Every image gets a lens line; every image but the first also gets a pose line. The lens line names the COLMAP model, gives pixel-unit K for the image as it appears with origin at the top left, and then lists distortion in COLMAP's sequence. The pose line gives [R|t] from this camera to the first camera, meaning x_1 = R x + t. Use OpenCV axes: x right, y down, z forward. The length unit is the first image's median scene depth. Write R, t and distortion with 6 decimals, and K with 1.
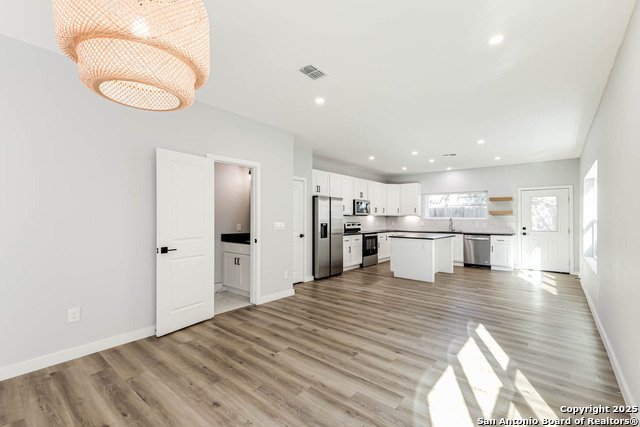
lens RADIAL K [[286.7, 0, 319.8], [0, 286.7, 214.3], [0, 0, 1]] dist [0.014488, -0.000464]
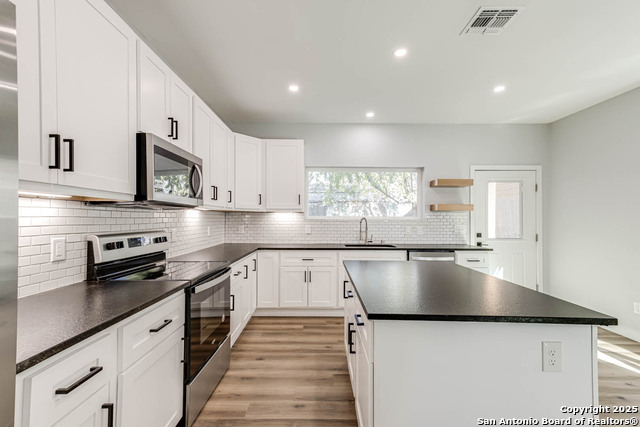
lens RADIAL K [[286.7, 0, 319.4], [0, 286.7, 213.8], [0, 0, 1]] dist [0.014488, -0.000464]
pose [[0.774171, 0.009747, 0.632901, 0.080878], [-0.011502, 0.999933, -0.001331, 0.009411], [-0.632871, -0.006249, 0.774232, 0.697350]]
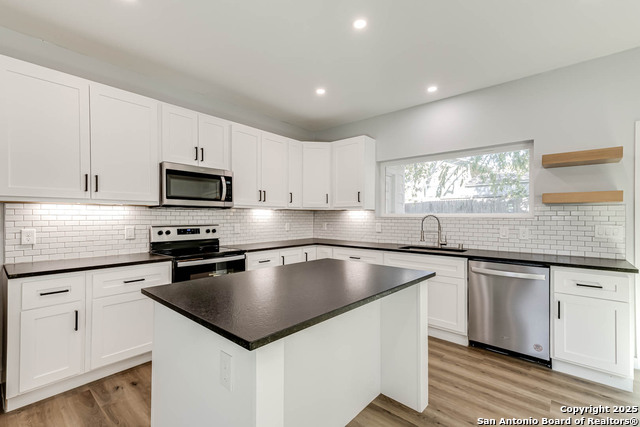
lens RADIAL K [[286.7, 0, 318.1], [0, 286.7, 215.4], [0, 0, 1]] dist [0.014488, -0.000464]
pose [[0.999320, -0.002365, -0.036795, 0.315039], [0.002829, 0.999917, 0.012563, 0.009702], [0.036762, -0.012658, 0.999244, 0.611749]]
